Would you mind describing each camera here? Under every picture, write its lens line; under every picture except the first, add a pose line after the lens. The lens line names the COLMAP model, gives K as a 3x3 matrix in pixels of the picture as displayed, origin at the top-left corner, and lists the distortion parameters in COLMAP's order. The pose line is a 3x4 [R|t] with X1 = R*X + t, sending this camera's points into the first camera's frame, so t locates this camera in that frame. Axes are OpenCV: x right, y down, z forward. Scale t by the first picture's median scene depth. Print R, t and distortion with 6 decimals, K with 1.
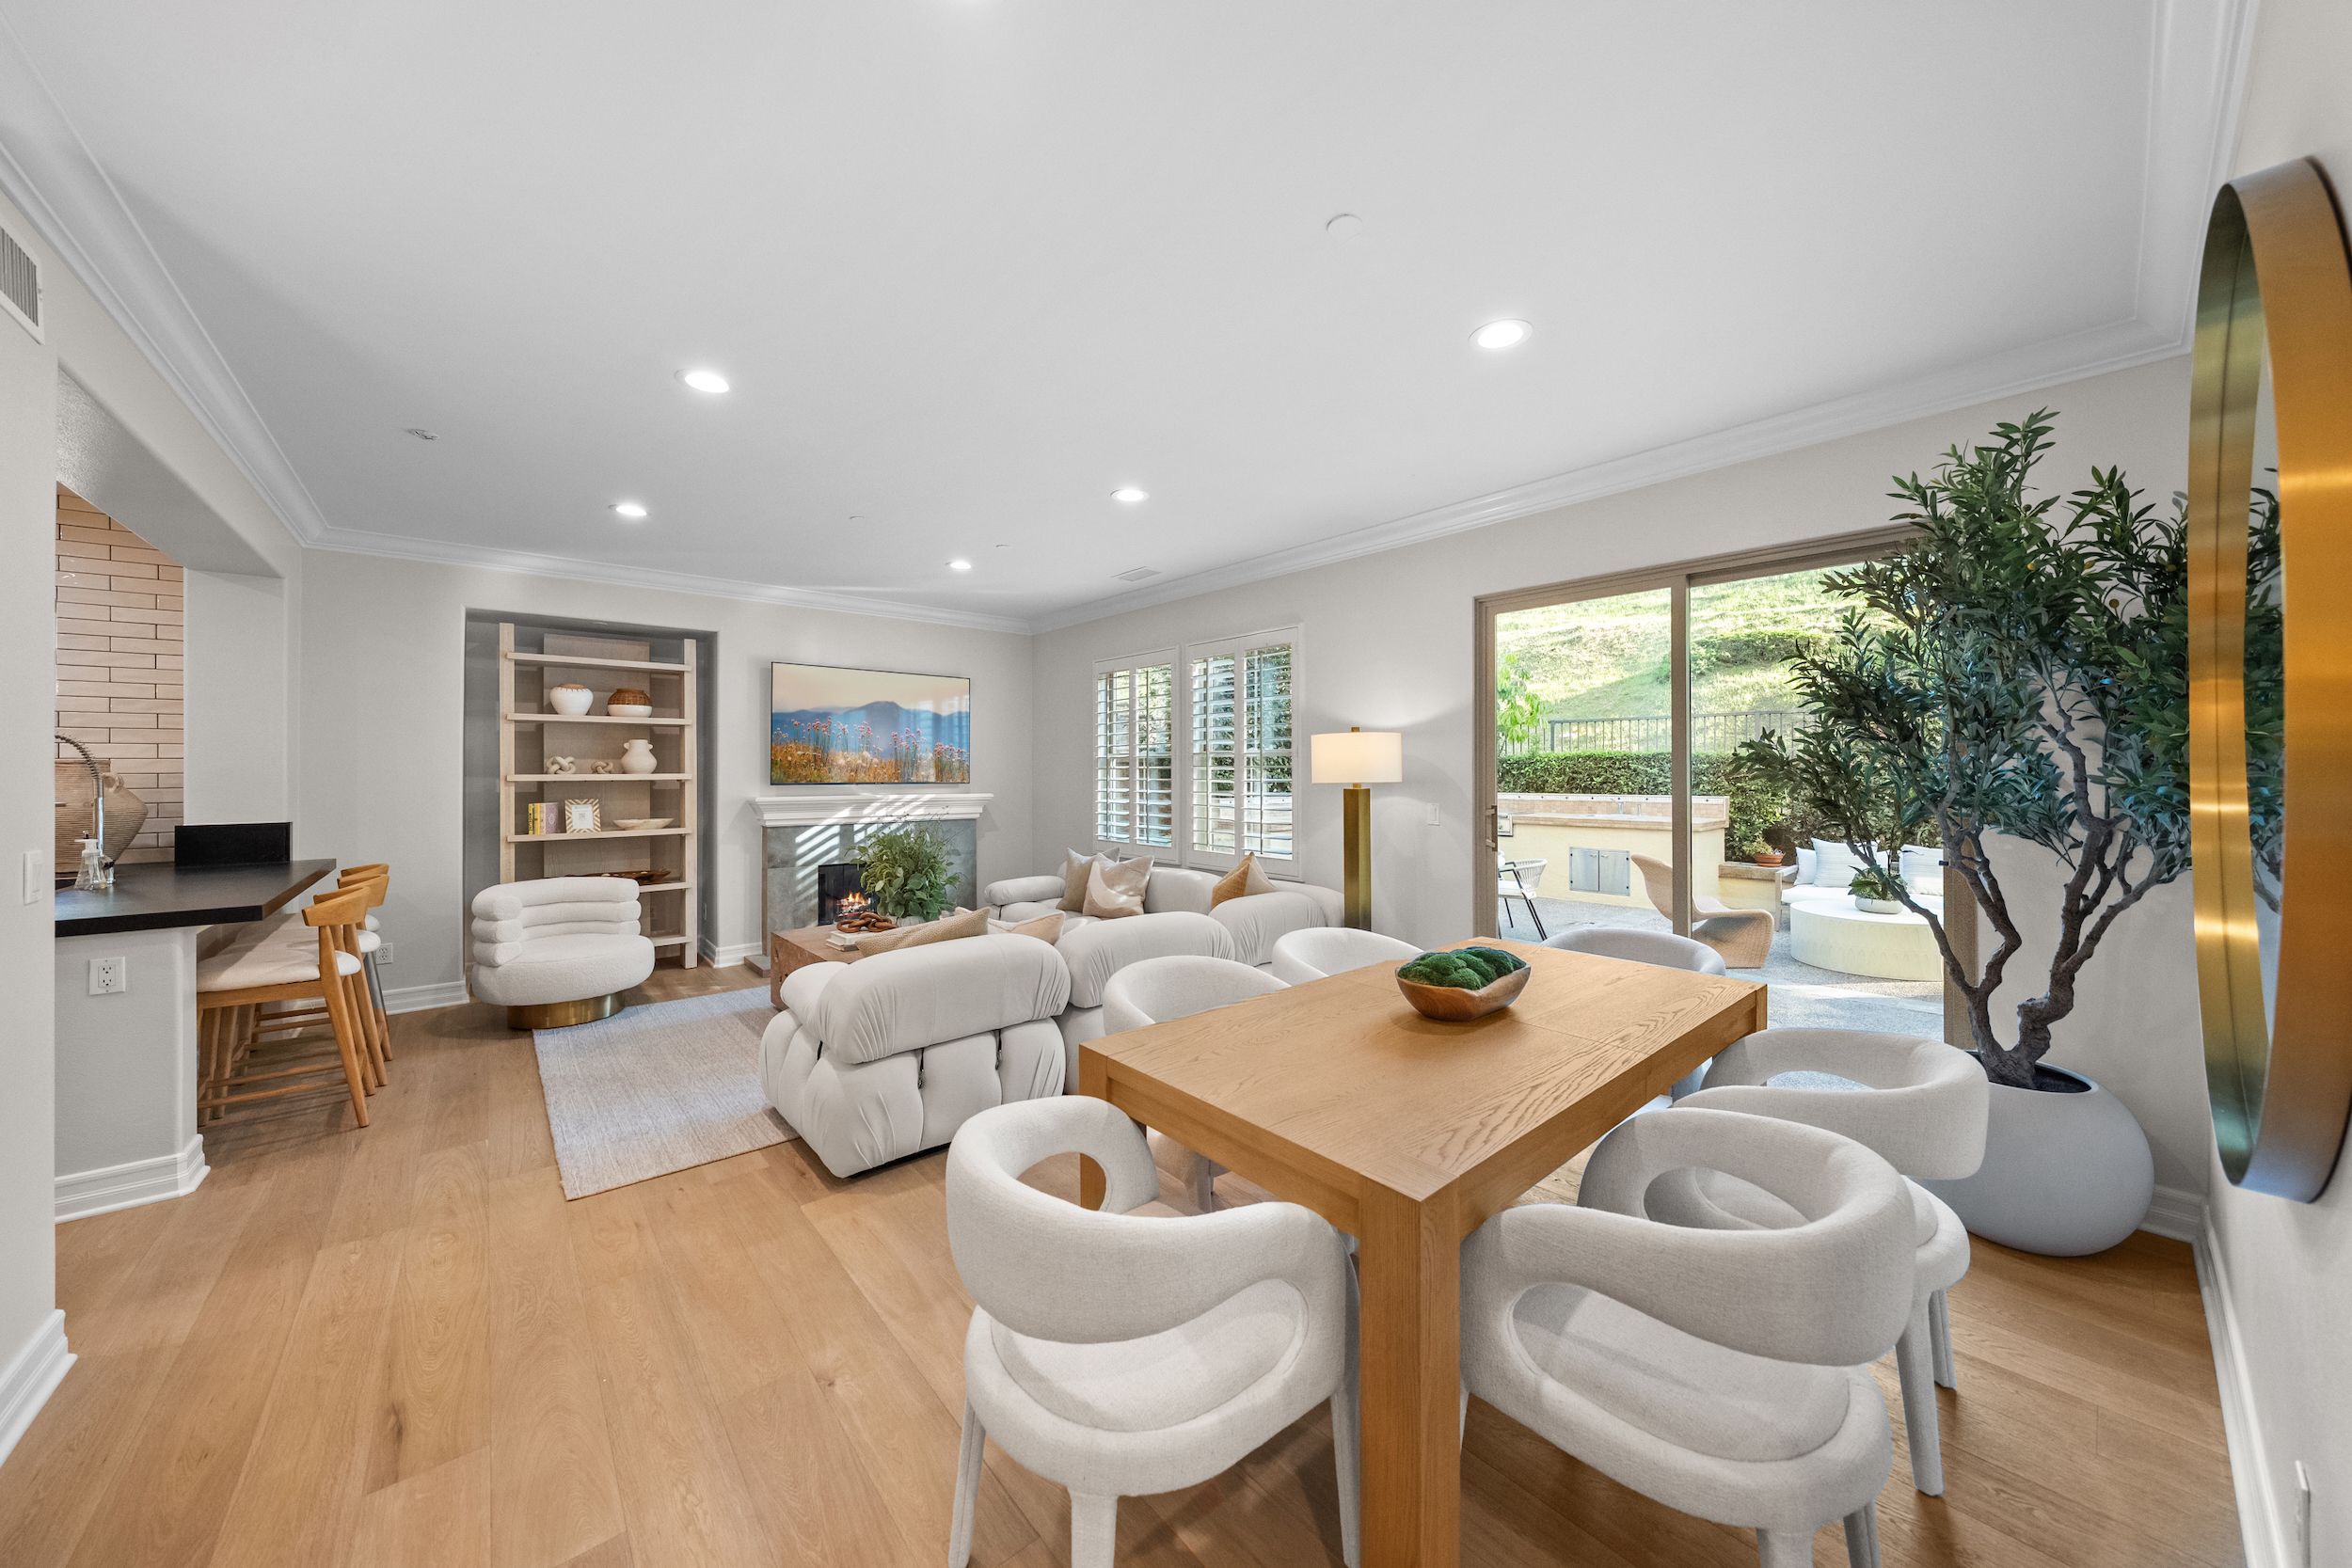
lens RADIAL K [[809.7, 0, 1194.0], [0, 809.7, 769.0], [0, 0, 1]] dist [-0.003426, -0.000255]
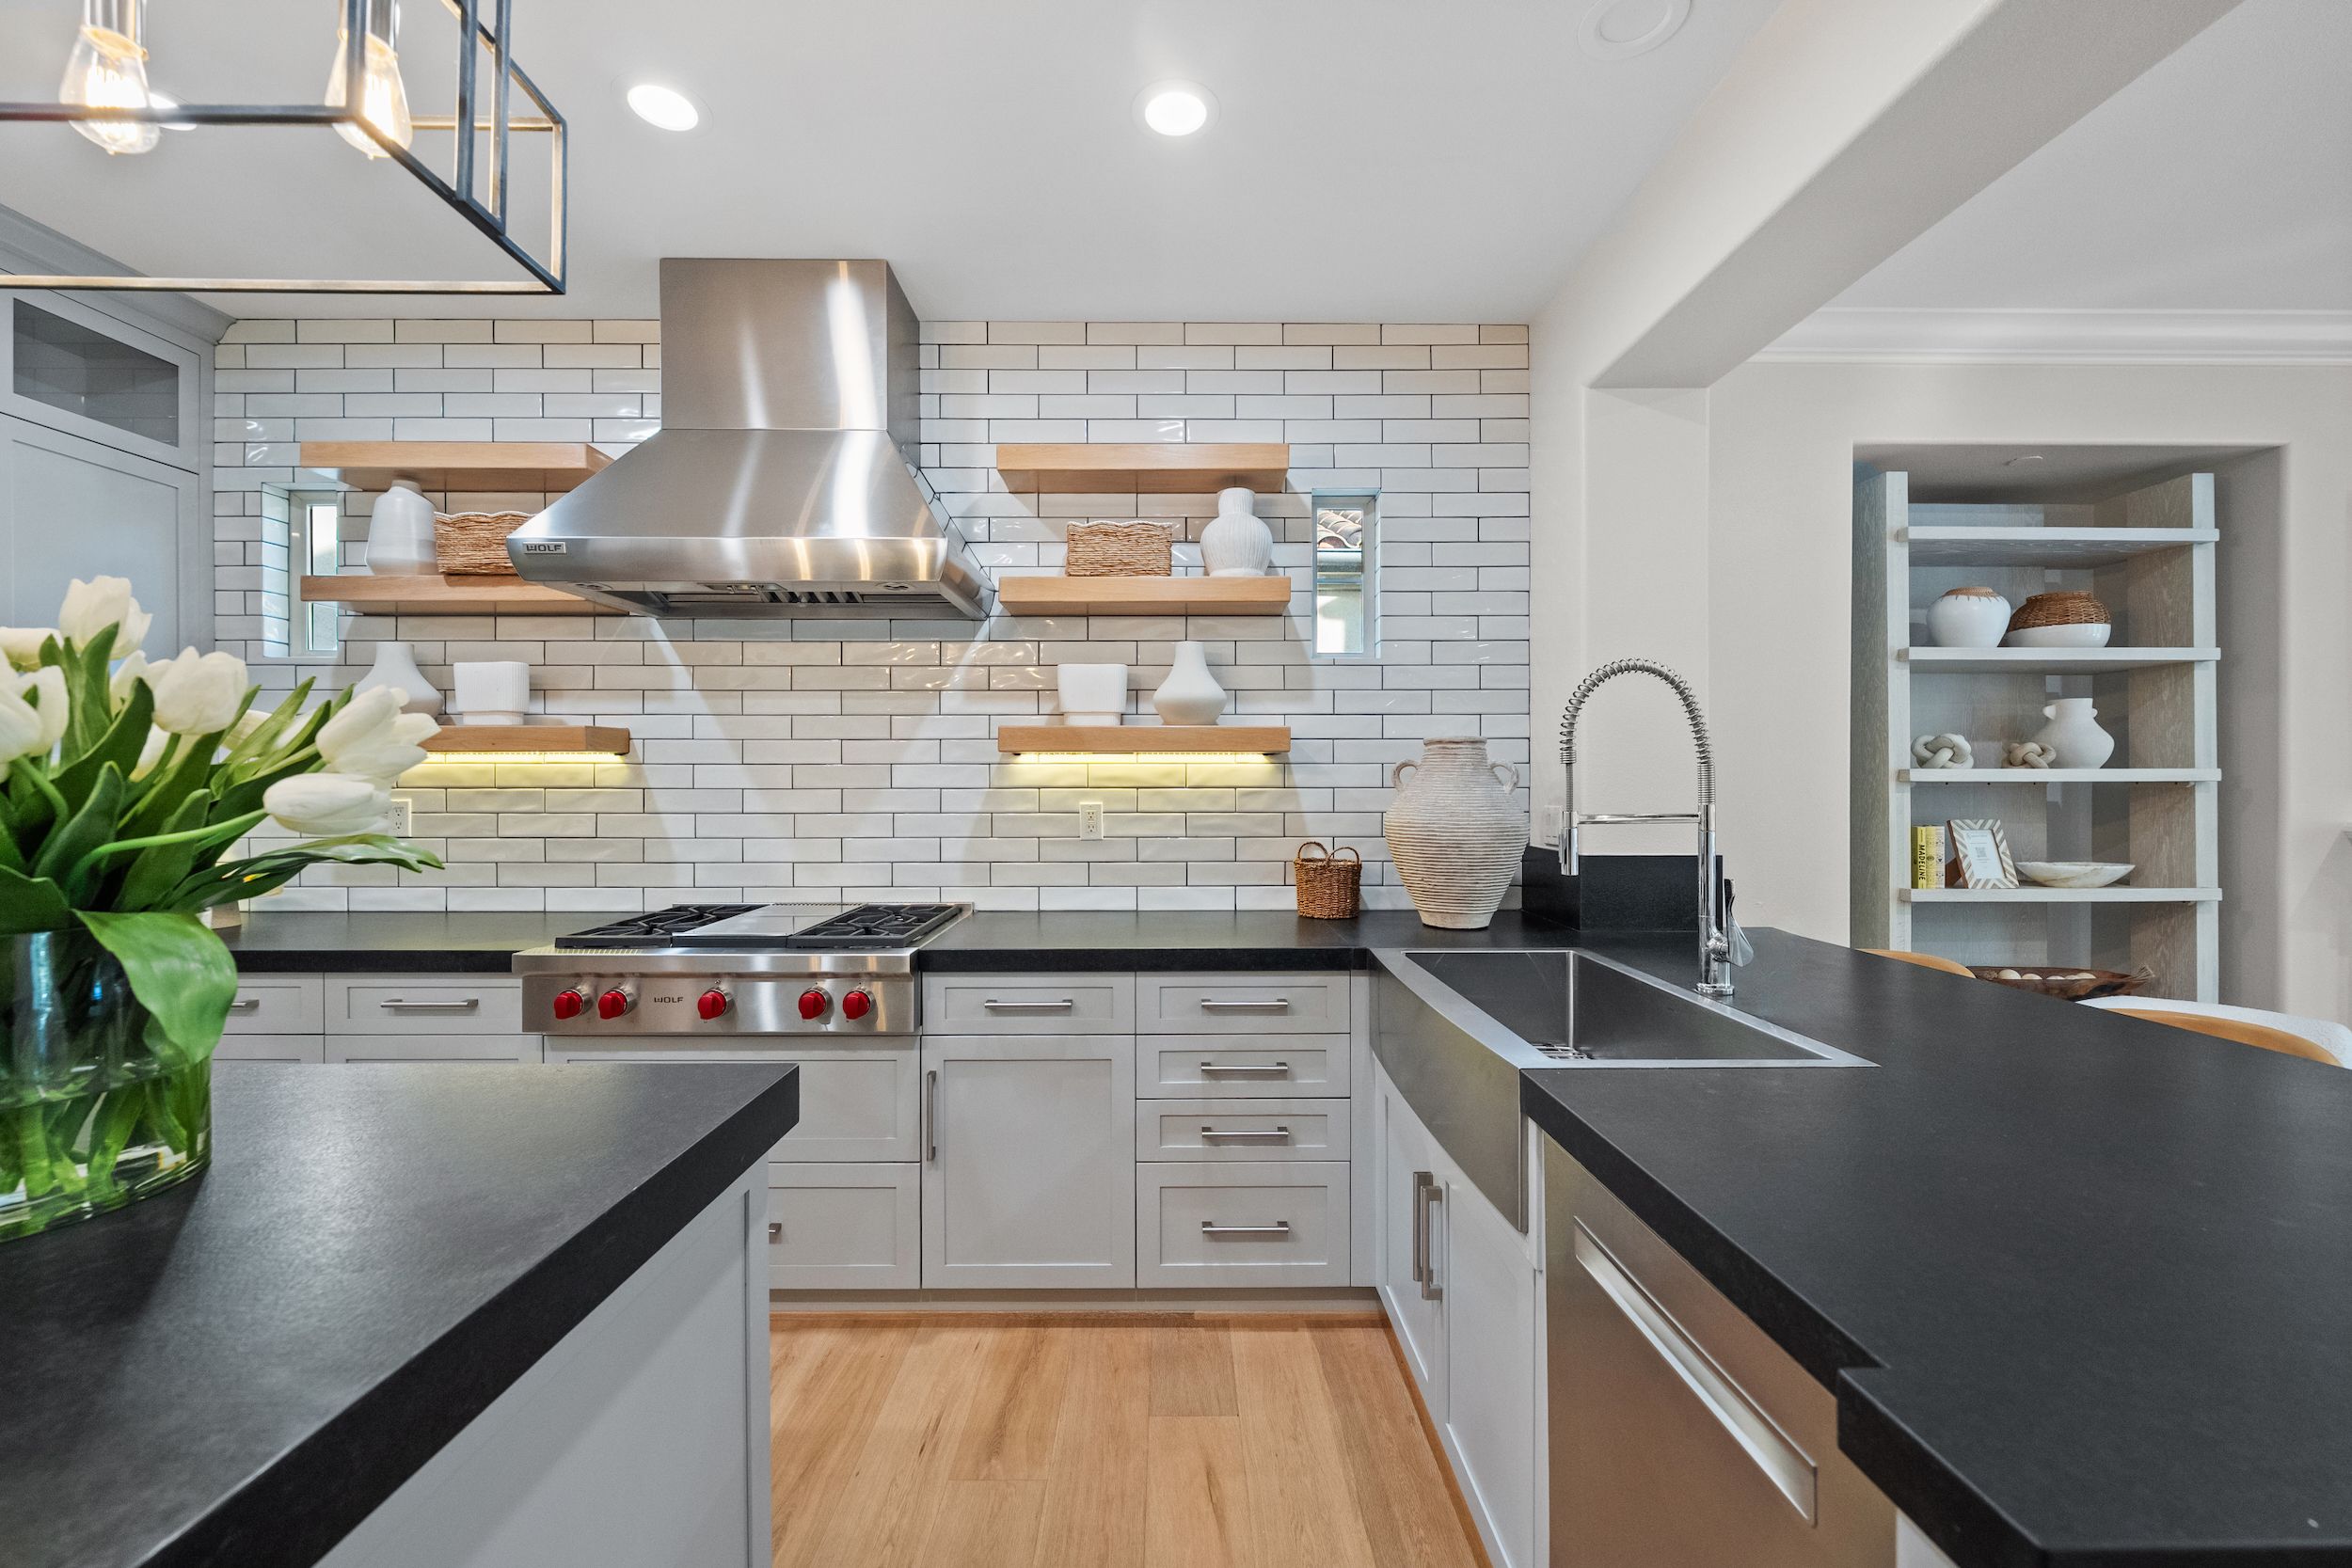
lens RADIAL K [[1070.0, 0, 1174.9], [0, 1070.0, 754.1], [0, 0, 1]] dist [-0.002829, 0.001982]
pose [[0.757479, -0.000522, -0.652859, -0.740701], [-0.002640, 0.999989, -0.003863, 0.001358], [0.652854, 0.004649, 0.757469, 0.193559]]
